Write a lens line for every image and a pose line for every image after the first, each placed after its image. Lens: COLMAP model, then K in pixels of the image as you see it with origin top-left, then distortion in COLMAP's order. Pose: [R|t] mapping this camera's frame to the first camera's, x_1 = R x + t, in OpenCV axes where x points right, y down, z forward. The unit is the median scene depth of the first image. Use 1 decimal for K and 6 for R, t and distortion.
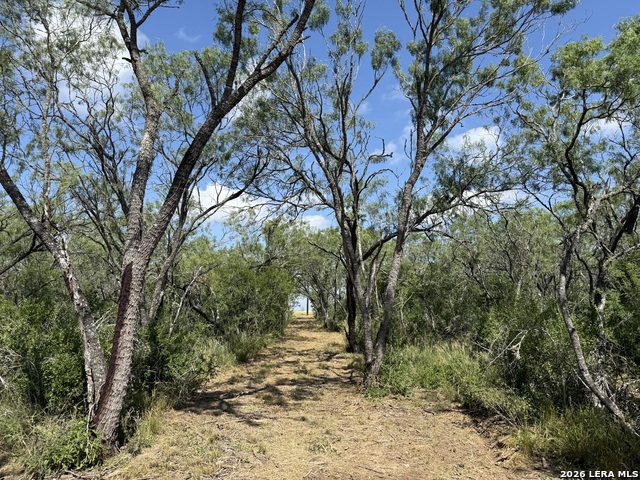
lens RADIAL K [[444.9, 0, 320.0], [0, 444.9, 240.0], [0, 0, 1]] dist [0.055854, -0.095645]
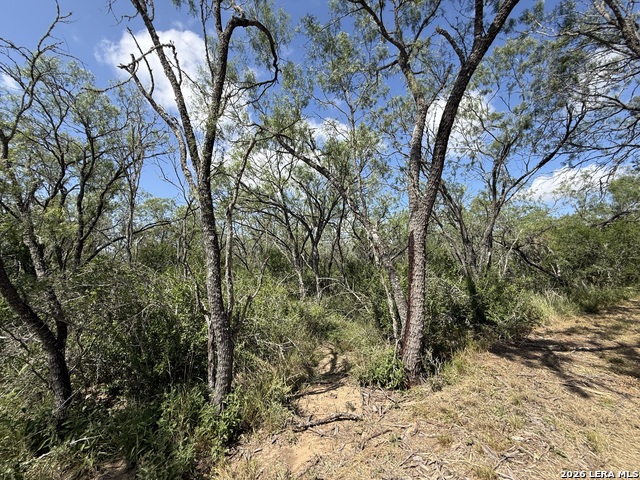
lens RADIAL K [[257.4, 0, 320.0], [0, 257.4, 240.0], [0, 0, 1]] dist [-0.000765, 0.003674]
pose [[0.540930, -0.111487, -0.833646, 0.018715], [0.153325, 0.987638, -0.032593, 0.039900], [0.826974, -0.110188, 0.551337, 0.253196]]
